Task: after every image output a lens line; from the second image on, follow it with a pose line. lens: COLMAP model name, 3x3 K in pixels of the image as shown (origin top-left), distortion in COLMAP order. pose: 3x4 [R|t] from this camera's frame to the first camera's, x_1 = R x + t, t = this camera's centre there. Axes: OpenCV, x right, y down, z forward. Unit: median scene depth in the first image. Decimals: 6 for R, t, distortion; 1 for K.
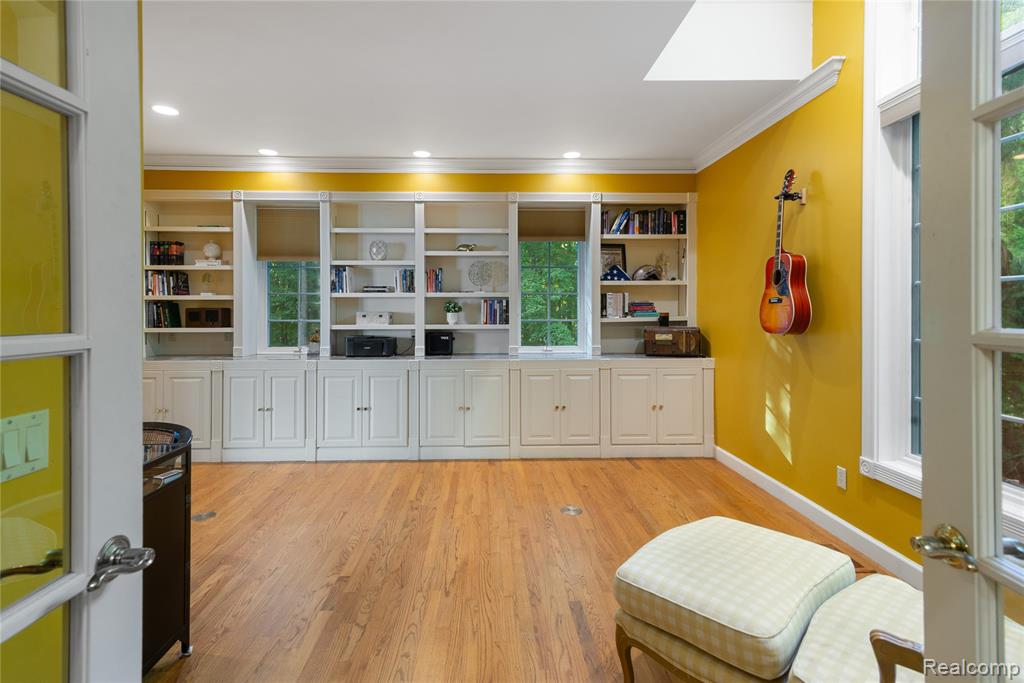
lens RADIAL K [[502.3, 0, 500.6], [0, 502.3, 310.3], [0, 0, 1]] dist [0.015125, -0.001134]
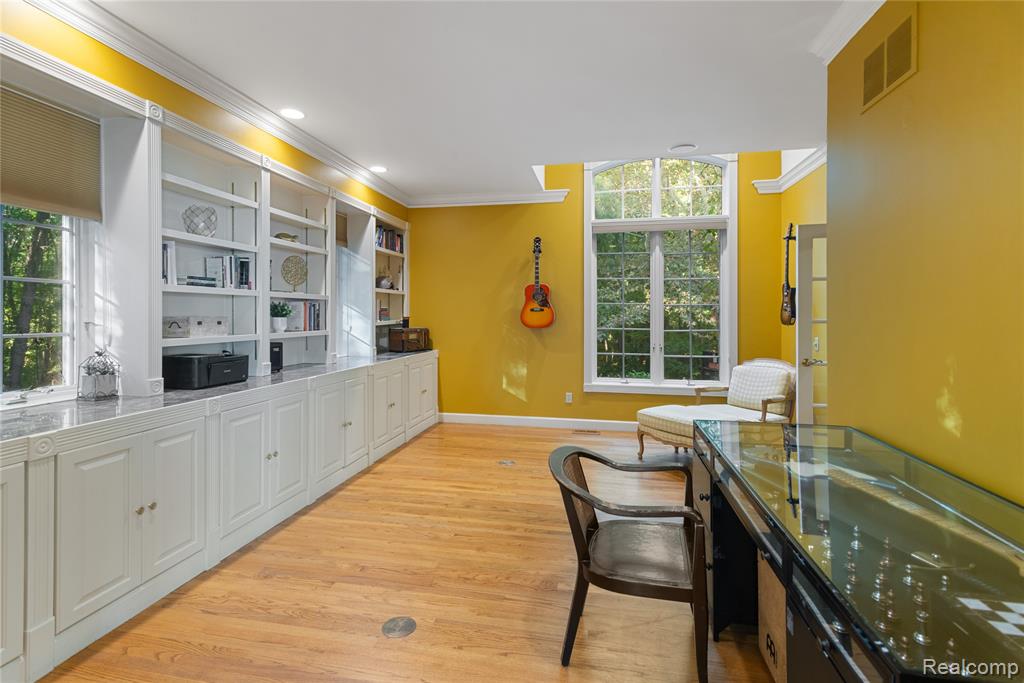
lens RADIAL K [[502.3, 0, 498.1], [0, 502.3, 315.8], [0, 0, 1]] dist [0.015125, -0.001134]
pose [[0.228885, -0.000427, 0.973453, -0.805215], [-0.003291, 0.999994, 0.001212, 0.000091], [-0.973448, -0.003481, 0.228882, 0.487079]]
